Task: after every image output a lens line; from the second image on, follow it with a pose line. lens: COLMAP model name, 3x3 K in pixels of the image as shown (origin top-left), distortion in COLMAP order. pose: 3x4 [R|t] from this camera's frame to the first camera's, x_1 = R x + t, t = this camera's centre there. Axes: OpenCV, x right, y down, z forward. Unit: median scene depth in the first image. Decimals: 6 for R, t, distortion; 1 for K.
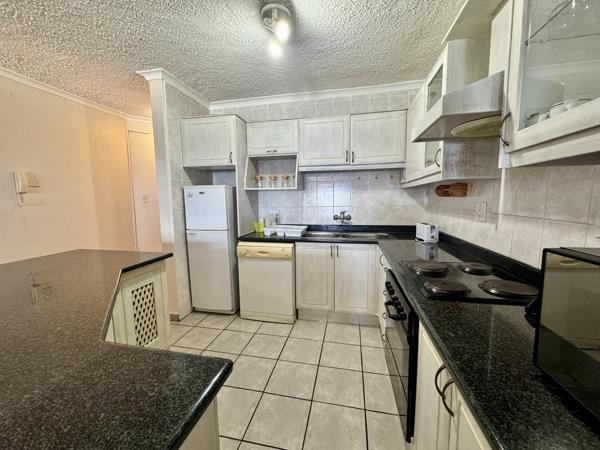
lens RADIAL K [[240.3, 0, 300.0], [0, 240.3, 225.0], [0, 0, 1]] dist [-0.000199, 0.000374]
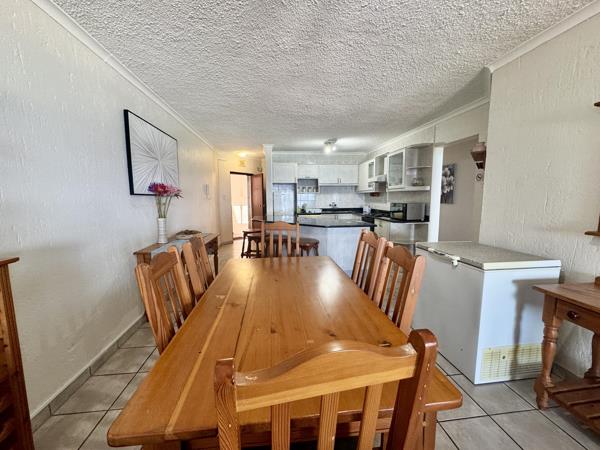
lens RADIAL K [[240.3, 0, 300.0], [0, 240.3, 225.0], [0, 0, 1]] dist [-0.000199, 0.000374]
pose [[0.949913, -0.038010, 0.310195, -1.000650], [0.032927, 0.999224, 0.021605, 0.116331], [-0.310776, -0.010309, 0.950427, -1.305944]]
